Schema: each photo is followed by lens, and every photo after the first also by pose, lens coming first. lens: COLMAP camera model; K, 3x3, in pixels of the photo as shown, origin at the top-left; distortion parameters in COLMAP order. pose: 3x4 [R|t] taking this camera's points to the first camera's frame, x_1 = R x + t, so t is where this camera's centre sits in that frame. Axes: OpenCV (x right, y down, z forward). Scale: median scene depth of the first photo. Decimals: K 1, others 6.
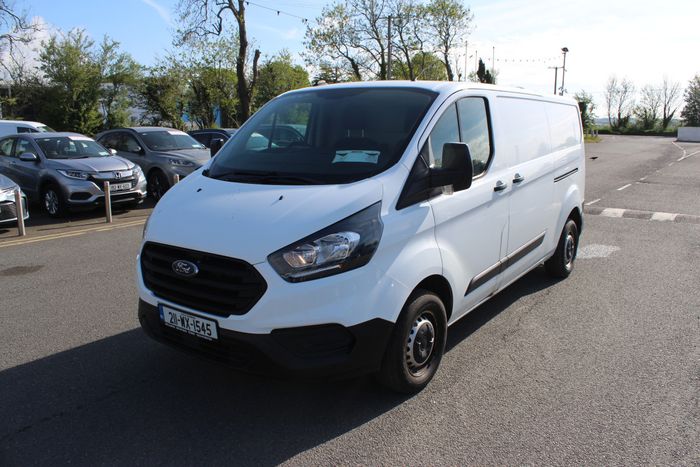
lens RADIAL K [[578.3, 0, 361.1], [0, 578.3, 234.9], [0, 0, 1]] dist [-0.181202, 0.153752]
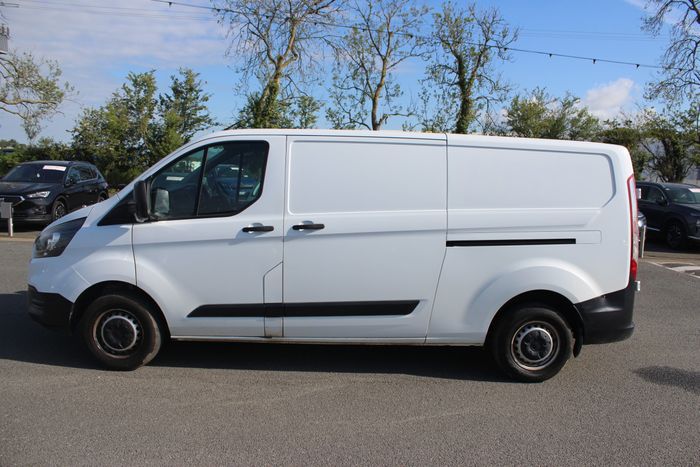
lens RADIAL K [[578.3, 0, 361.1], [0, 578.3, 234.9], [0, 0, 1]] dist [-0.181202, 0.153752]
pose [[0.588876, 0.110612, -0.800618, 0.398463], [-0.186117, 0.982527, -0.001150, -0.036377], [0.786502, 0.149686, 0.599174, 0.181904]]
